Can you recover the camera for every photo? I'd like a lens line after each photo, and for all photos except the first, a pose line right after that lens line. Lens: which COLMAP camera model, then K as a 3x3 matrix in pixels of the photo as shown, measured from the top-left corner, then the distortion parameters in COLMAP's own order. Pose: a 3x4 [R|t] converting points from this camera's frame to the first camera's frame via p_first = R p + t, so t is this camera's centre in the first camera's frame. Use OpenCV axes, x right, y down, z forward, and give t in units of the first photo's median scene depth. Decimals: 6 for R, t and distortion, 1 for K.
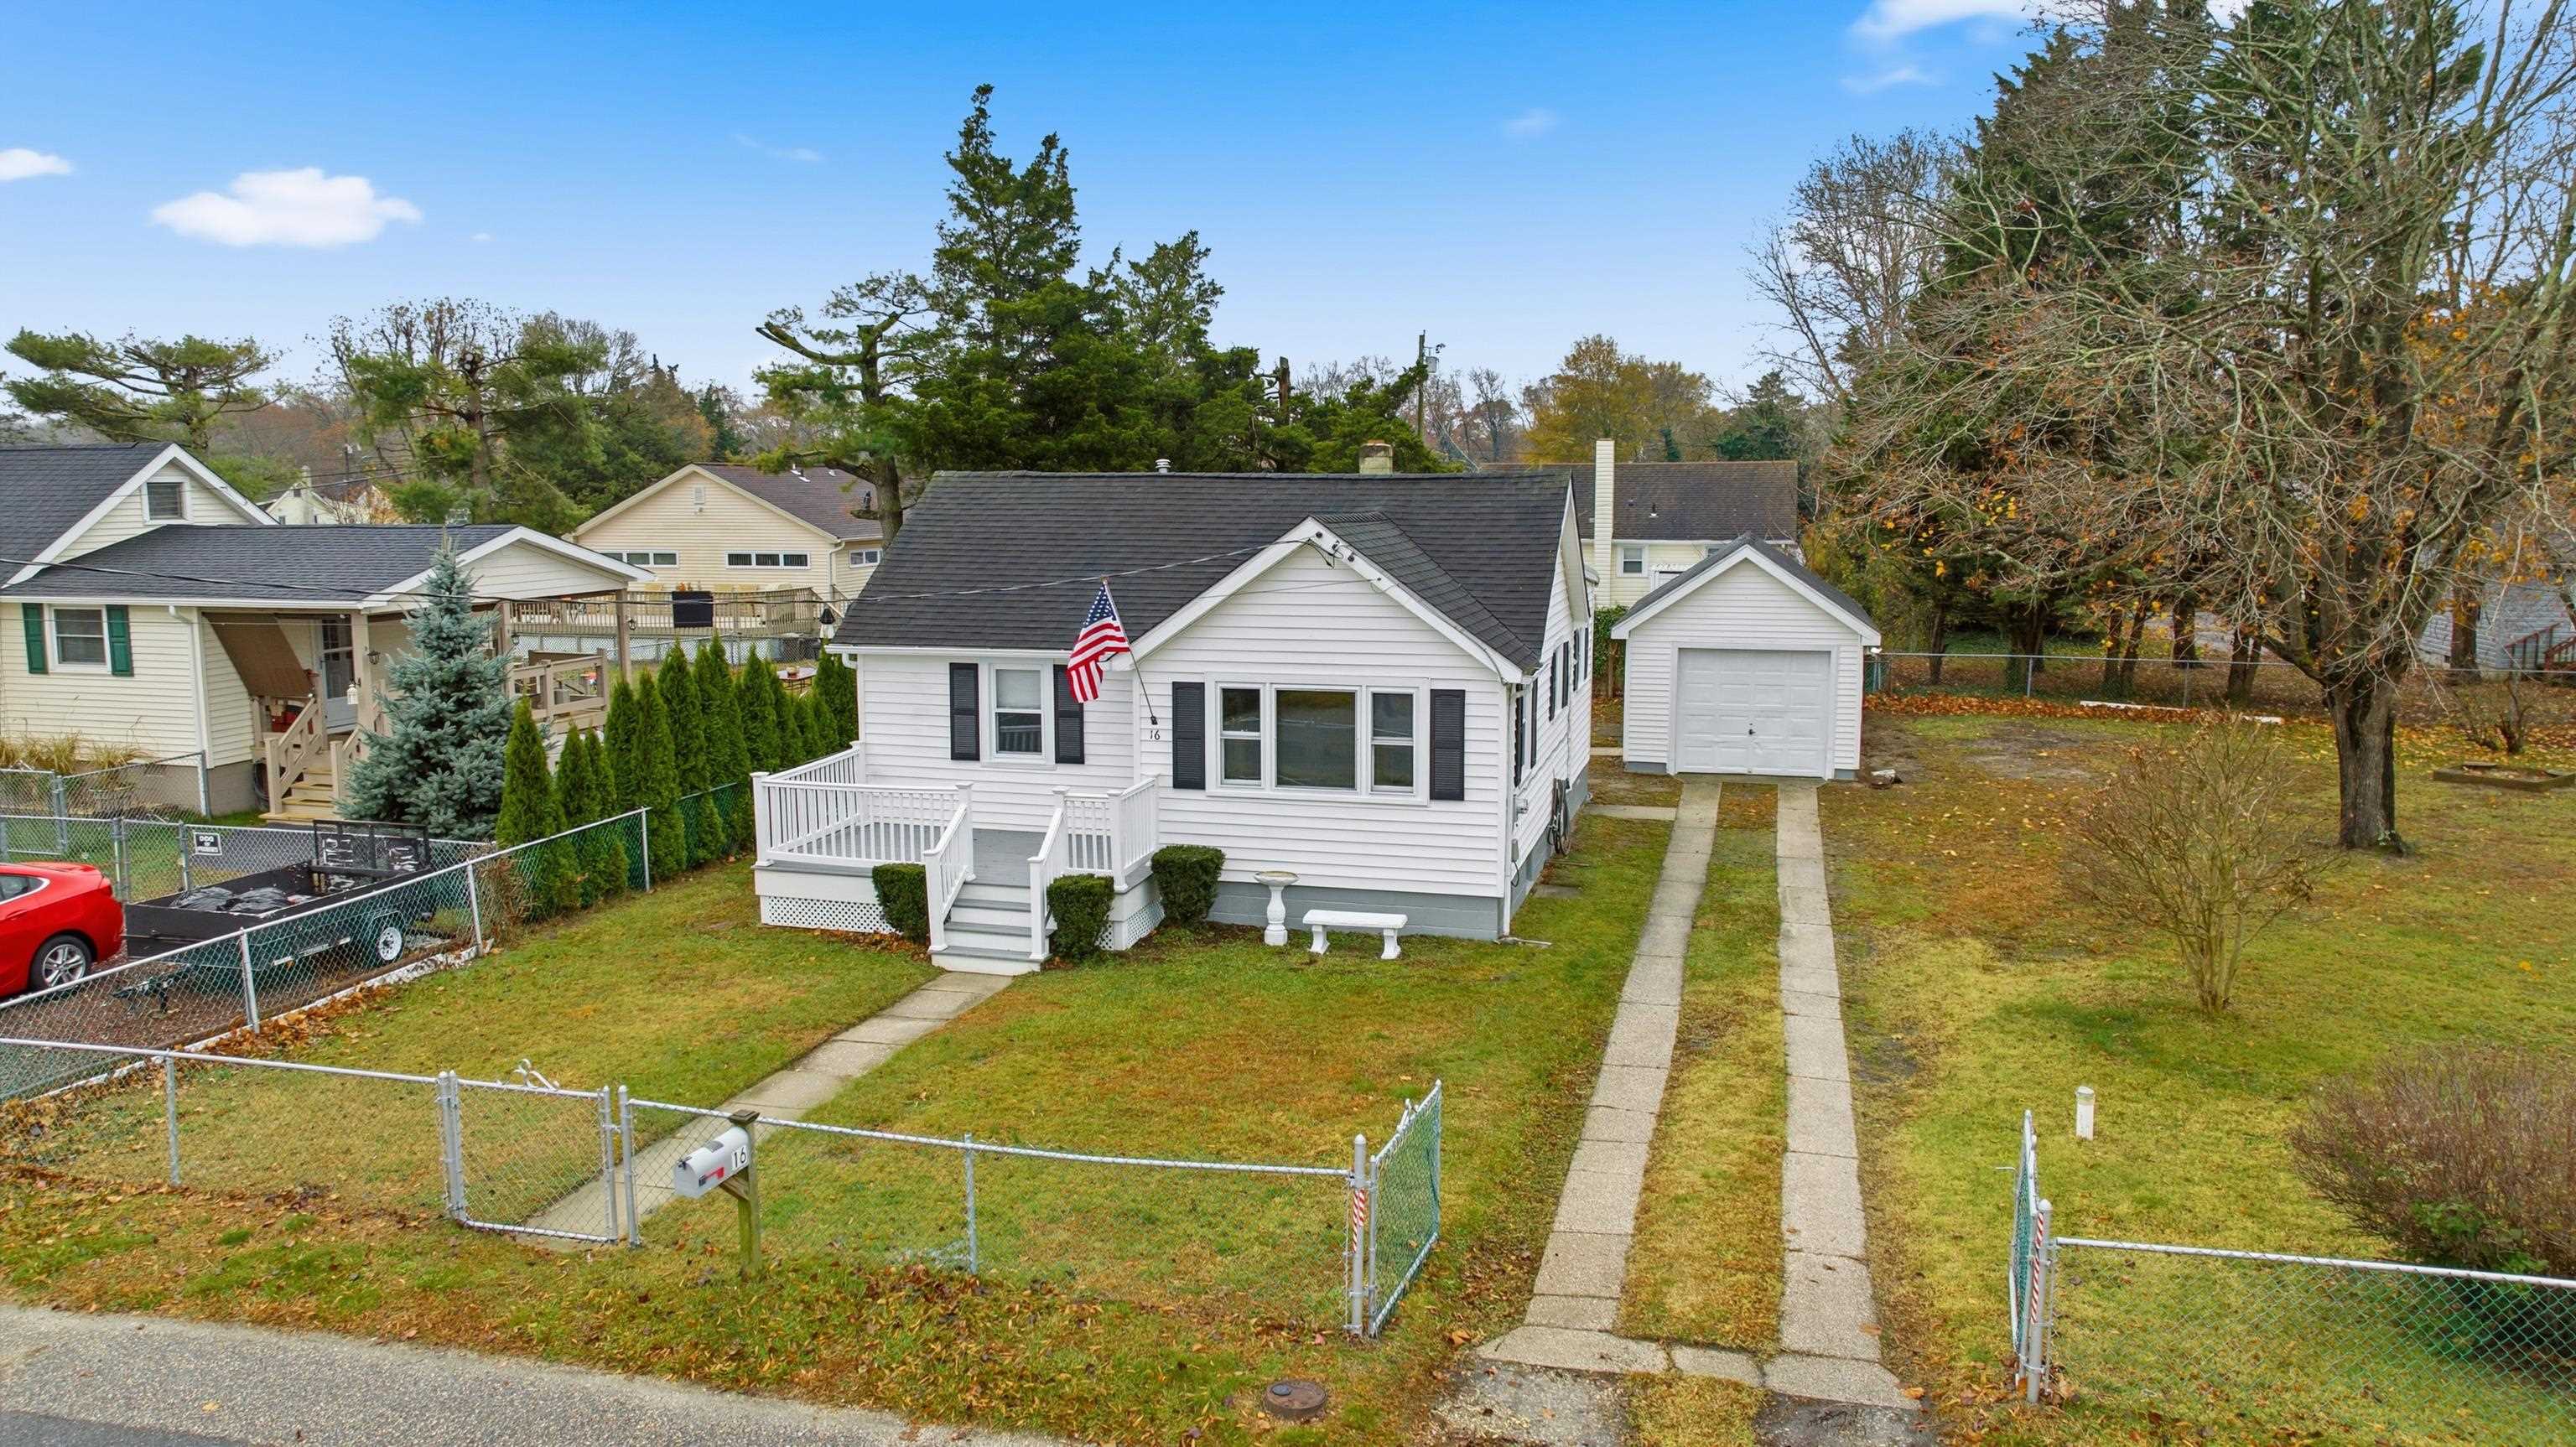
lens RADIAL K [[1836.9, 0, 1282.0], [0, 1836.9, 716.5], [0, 0, 1]] dist [-0.017960, 0.009298]
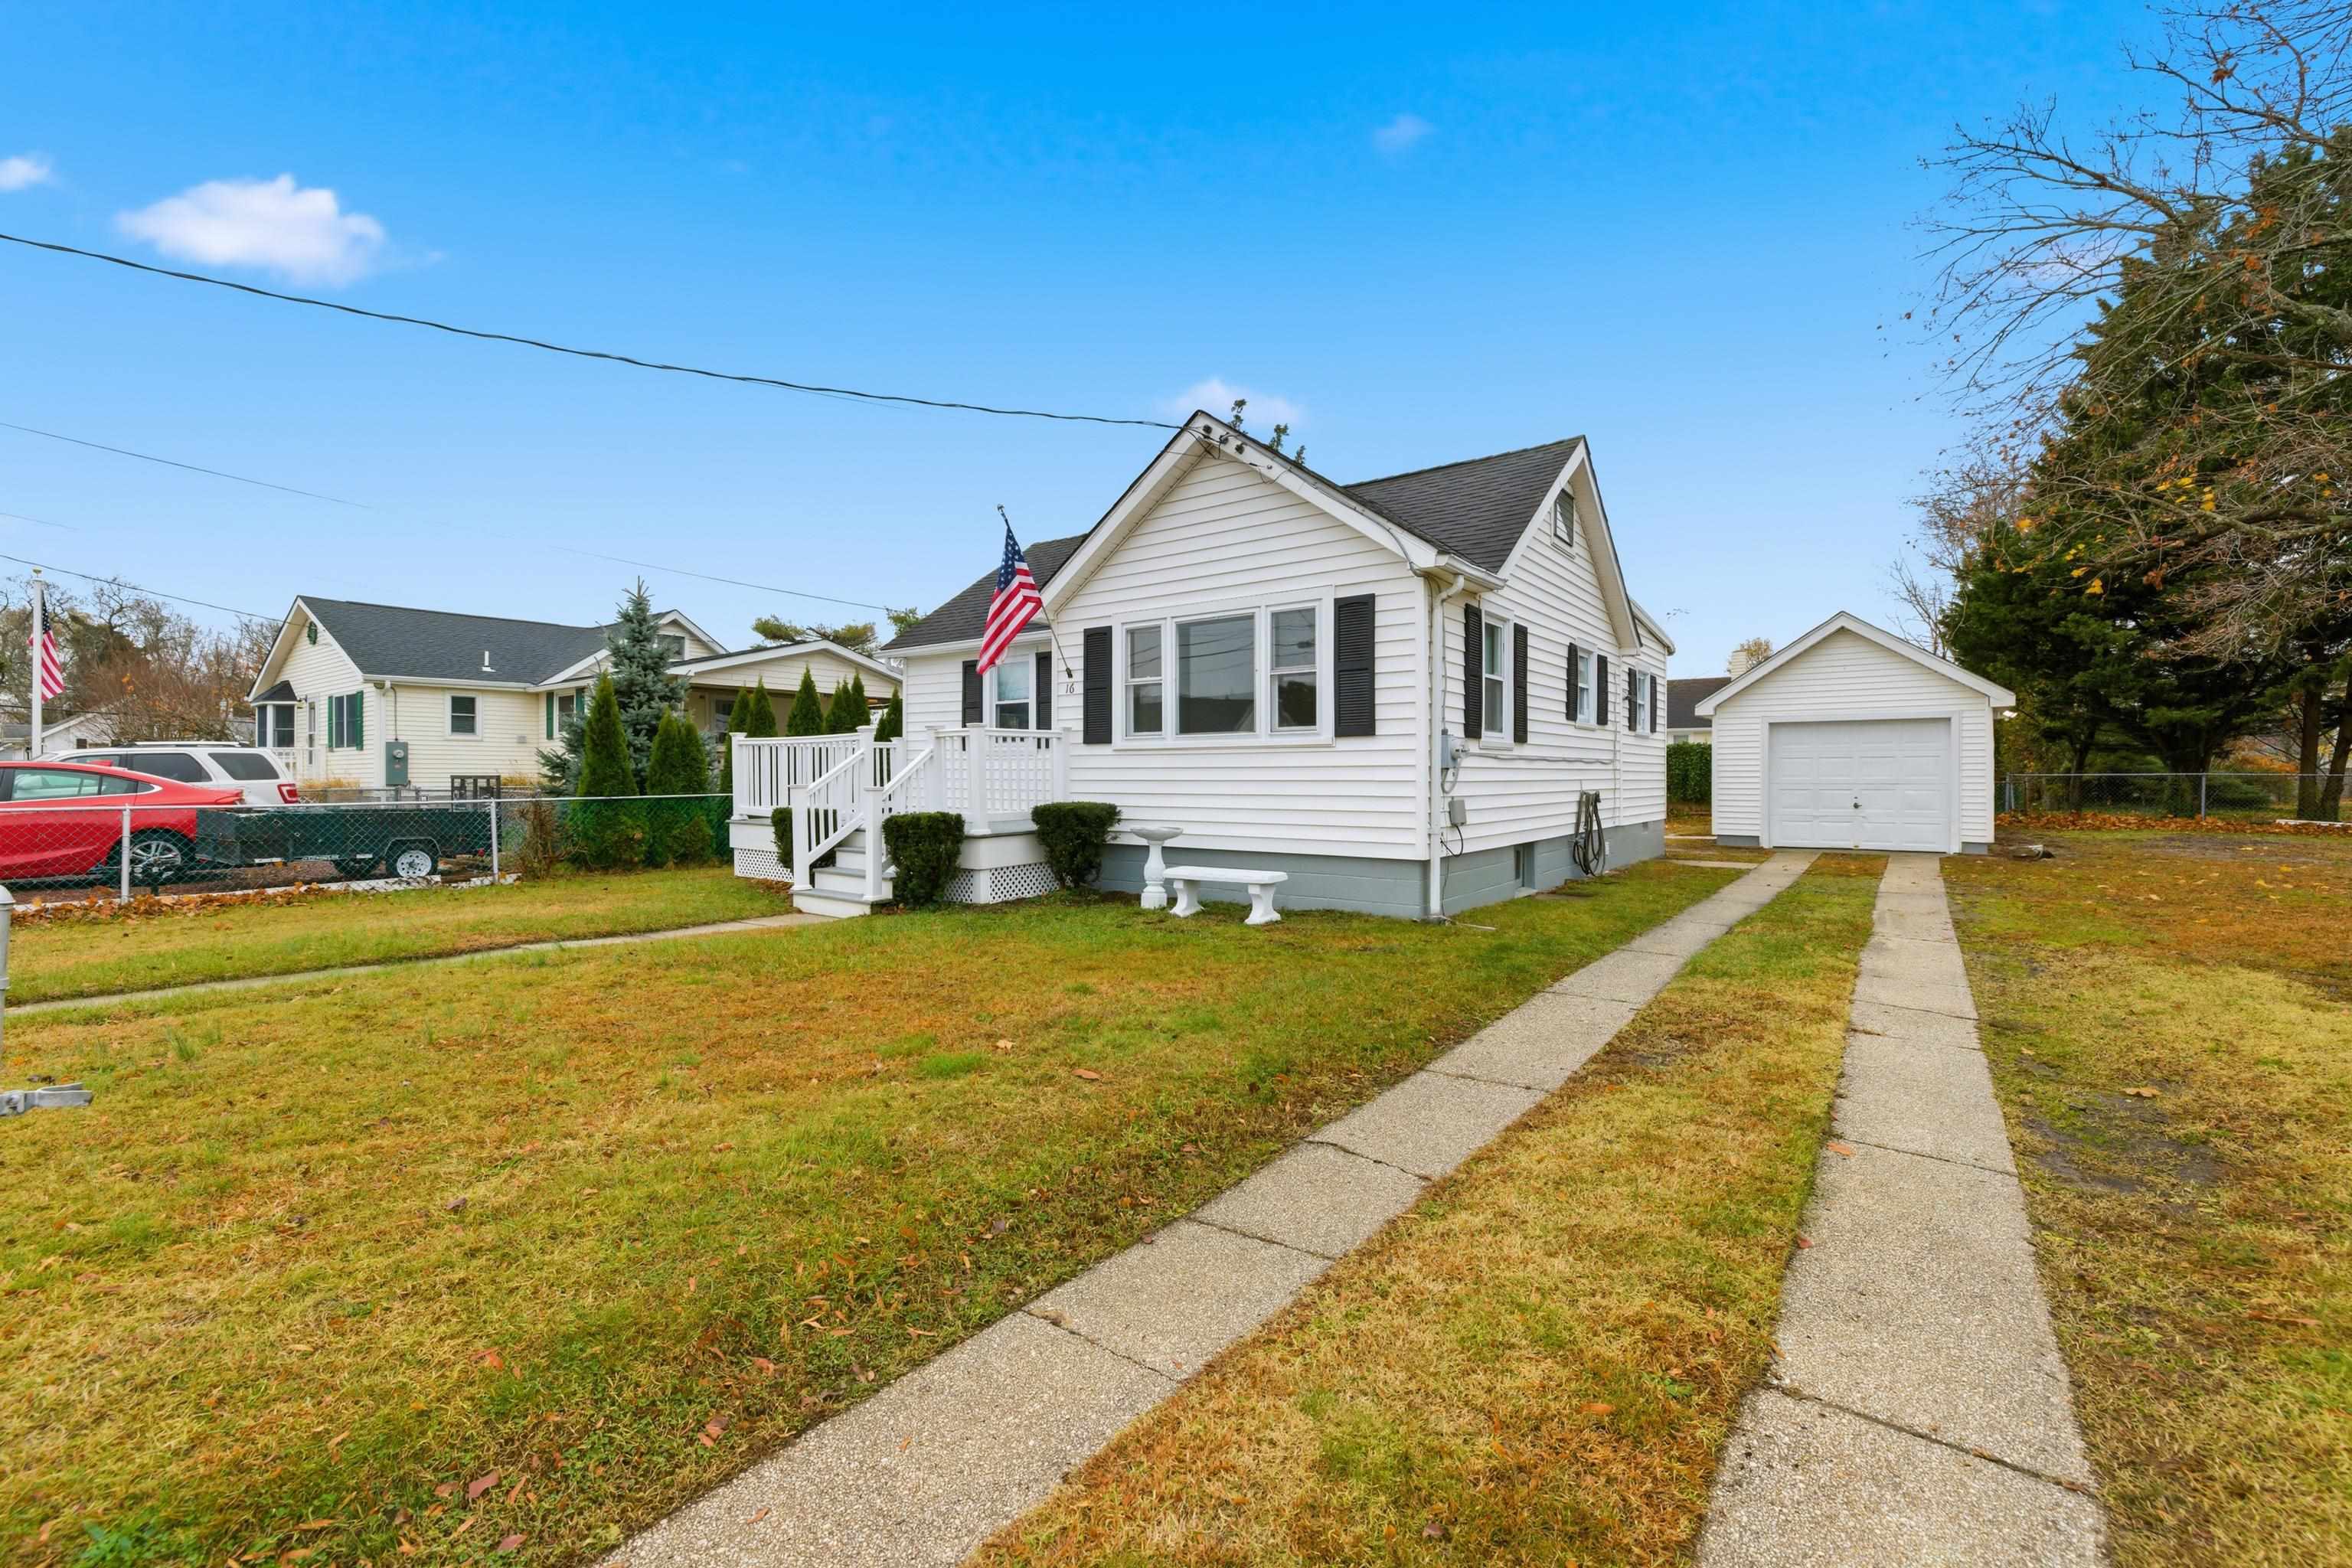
lens RADIAL K [[992.5, 0, 1176.2], [0, 992.5, 774.6], [0, 0, 1]] dist [0.005782, -0.000317]
pose [[0.929715, -0.000683, -0.368278, 0.170789], [-0.048437, 0.991084, -0.124119, 0.115484], [0.365080, 0.133234, 0.921393, 0.560929]]
